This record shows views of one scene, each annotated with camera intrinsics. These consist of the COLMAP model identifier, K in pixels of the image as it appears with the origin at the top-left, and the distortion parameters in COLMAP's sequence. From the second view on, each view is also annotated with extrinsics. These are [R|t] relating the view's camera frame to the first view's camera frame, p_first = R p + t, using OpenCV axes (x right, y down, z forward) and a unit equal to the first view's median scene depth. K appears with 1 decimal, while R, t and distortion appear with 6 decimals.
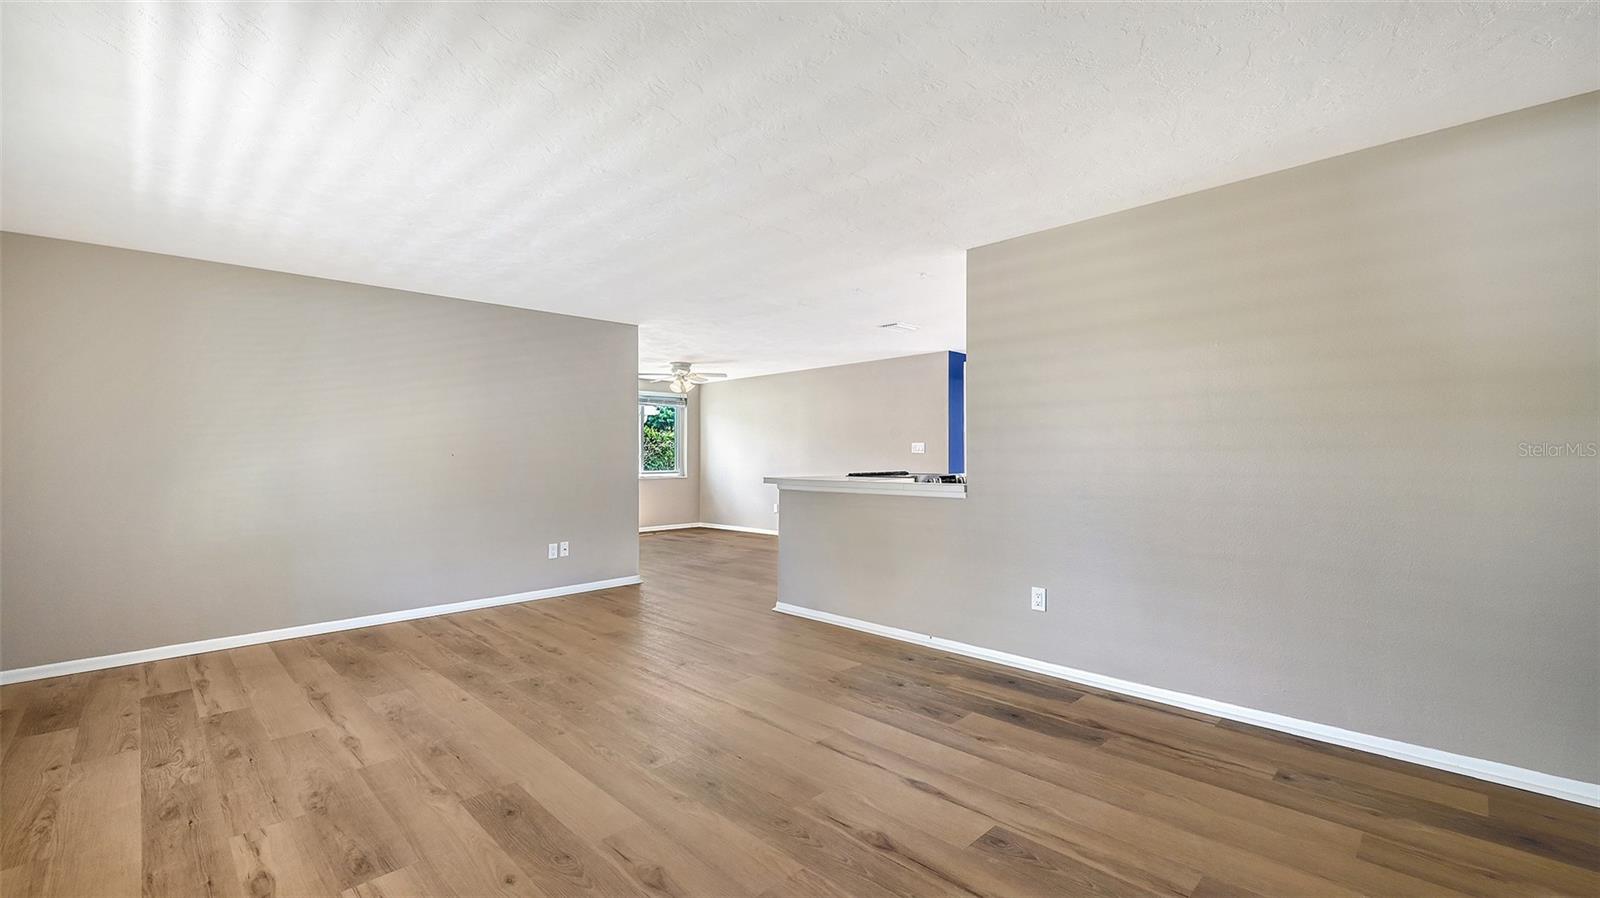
lens RADIAL K [[658.0, 0, 804.6], [0, 658.0, 456.9], [0, 0, 1]] dist [0.000625, 0.000140]
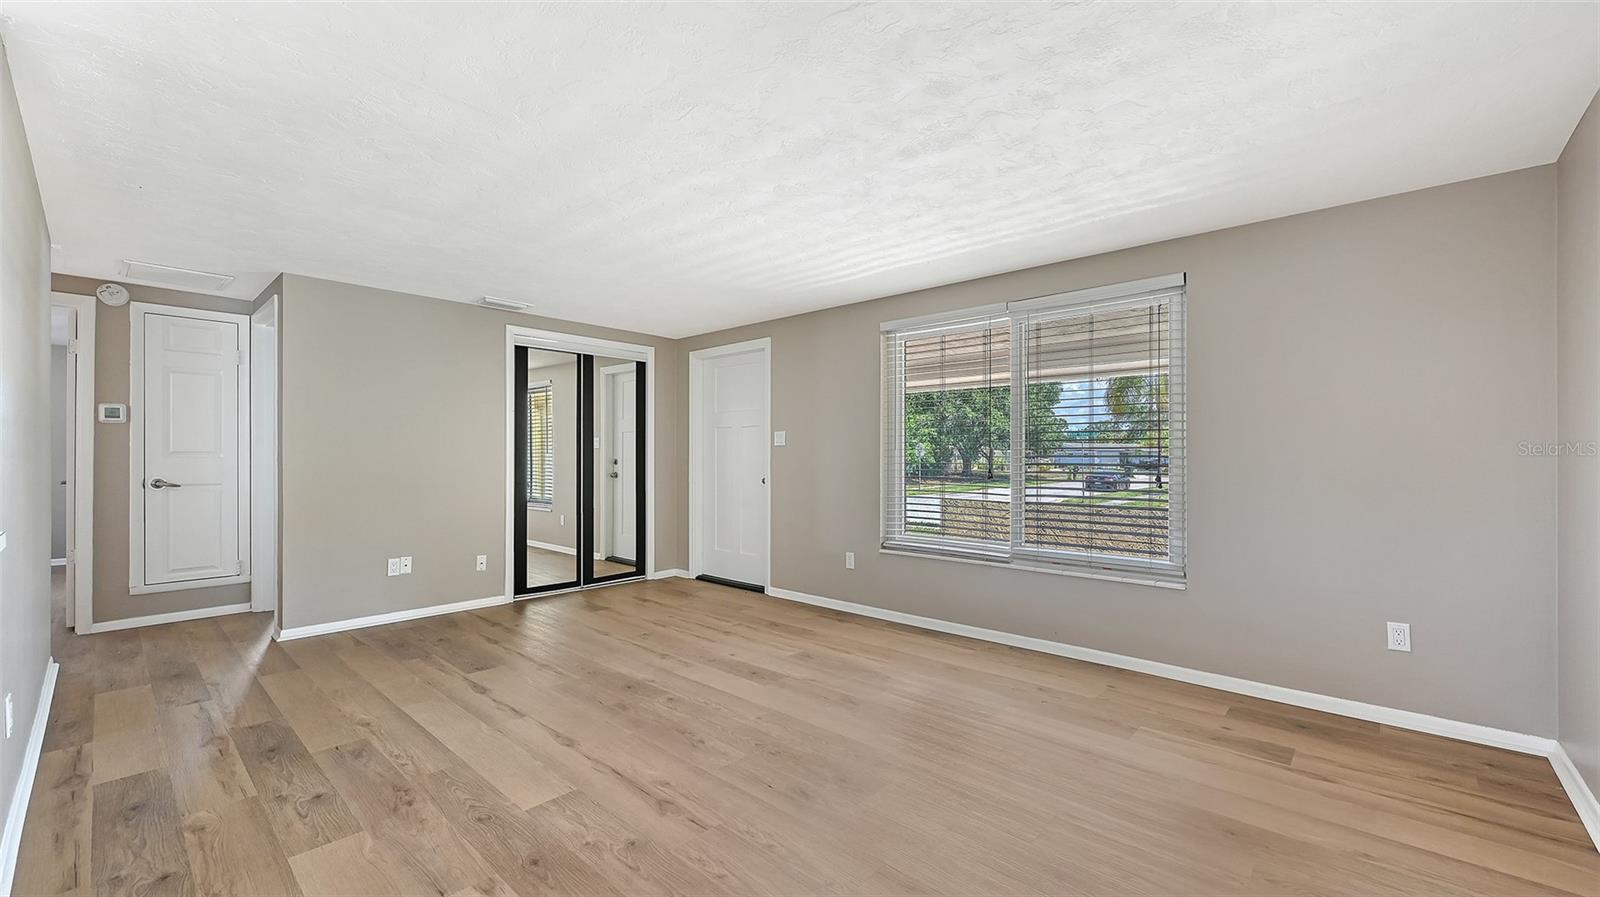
lens RADIAL K [[658.0, 0, 804.6], [0, 658.0, 456.4], [0, 0, 1]] dist [0.000625, 0.000140]
pose [[-0.999869, 0.004953, -0.015441, -0.433720], [0.004901, 0.999982, 0.003449, -0.009452], [0.015457, 0.003373, -0.999875, 2.086126]]
